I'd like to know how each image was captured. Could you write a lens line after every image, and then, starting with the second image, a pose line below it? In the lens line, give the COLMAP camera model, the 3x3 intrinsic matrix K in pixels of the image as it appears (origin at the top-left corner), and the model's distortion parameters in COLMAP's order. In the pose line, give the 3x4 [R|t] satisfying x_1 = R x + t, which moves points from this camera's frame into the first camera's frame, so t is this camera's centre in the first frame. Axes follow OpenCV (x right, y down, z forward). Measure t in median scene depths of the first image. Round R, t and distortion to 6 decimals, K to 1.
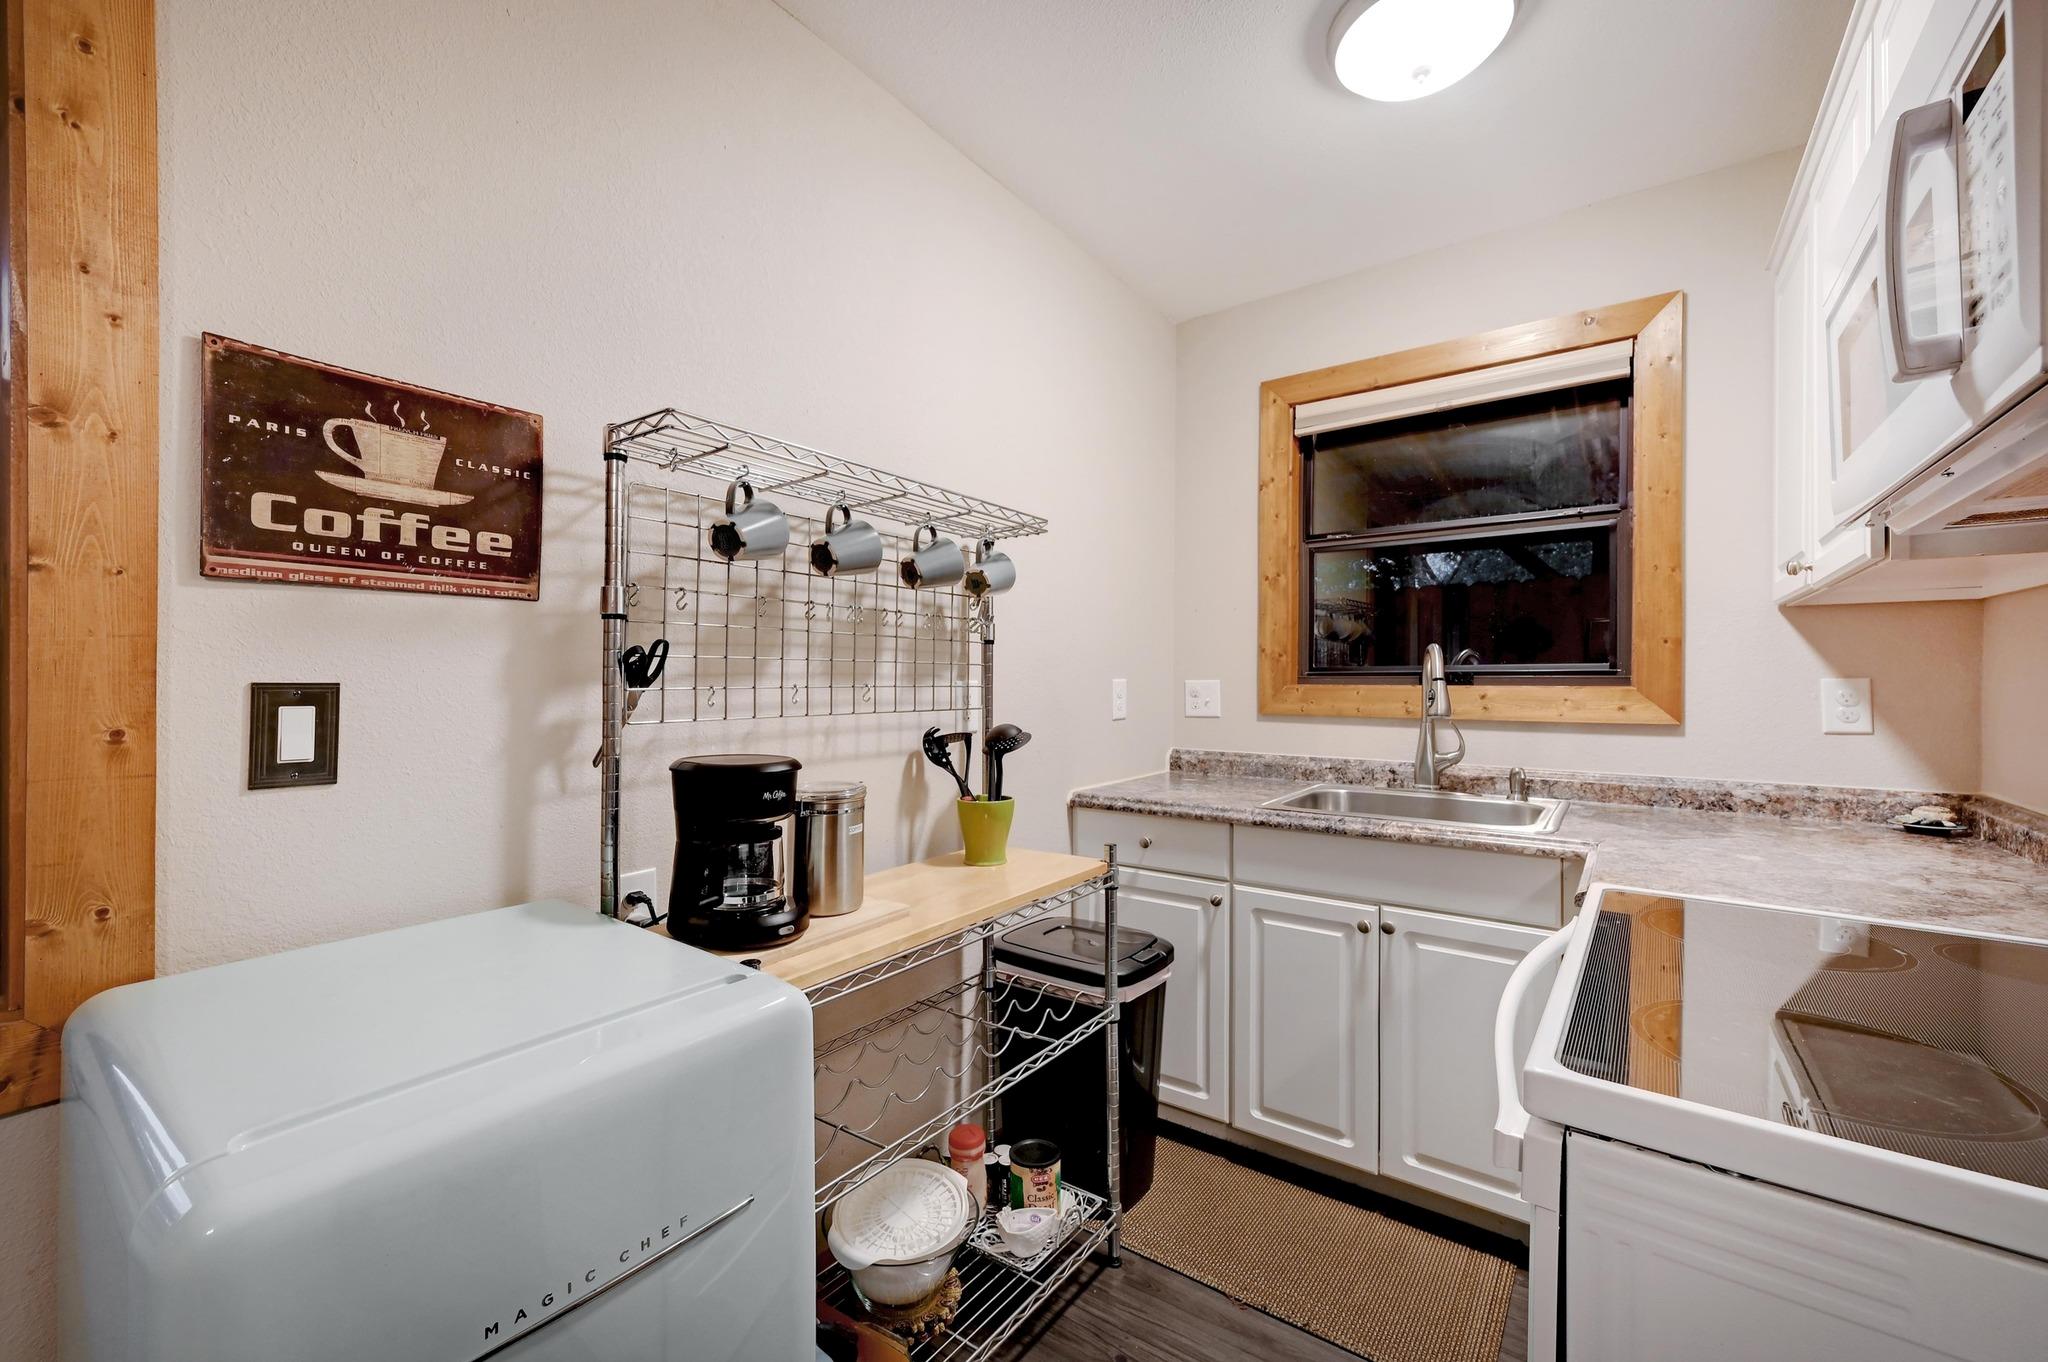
lens RADIAL K [[820.3, 0, 1023.9], [0, 820.3, 675.7], [0, 0, 1]] dist [-0.001093, 0.000148]
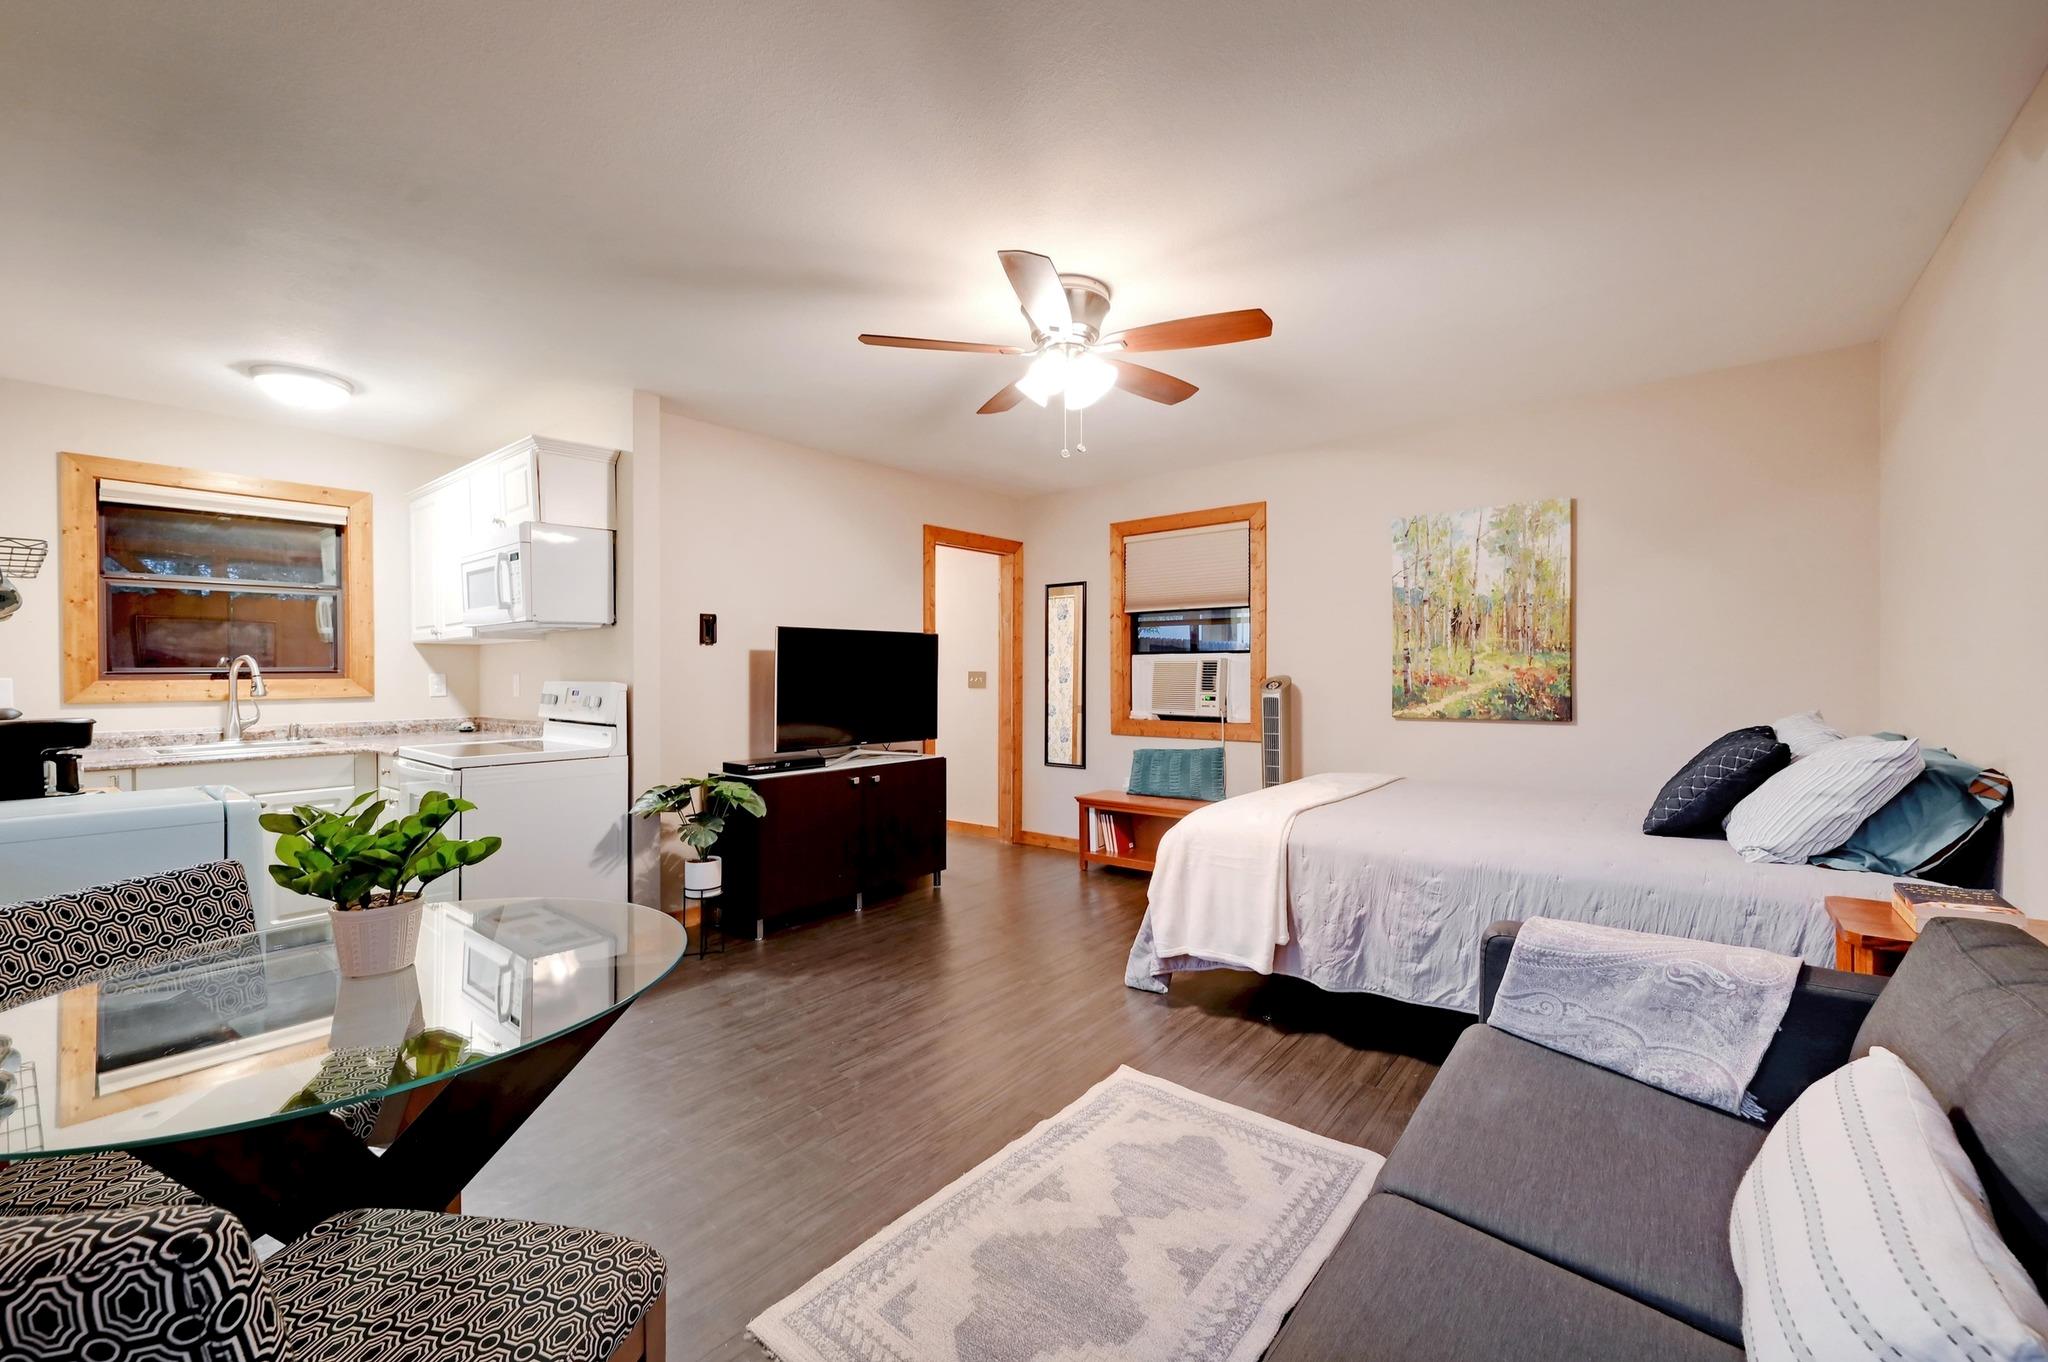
lens RADIAL K [[820.3, 0, 1025.3], [0, 820.3, 678.3], [0, 0, 1]] dist [-0.001093, 0.000148]
pose [[0.034391, -0.010703, 0.999351, -1.232044], [0.001838, 0.999942, 0.010646, -0.006322], [-0.999407, 0.001471, 0.034409, -0.746394]]
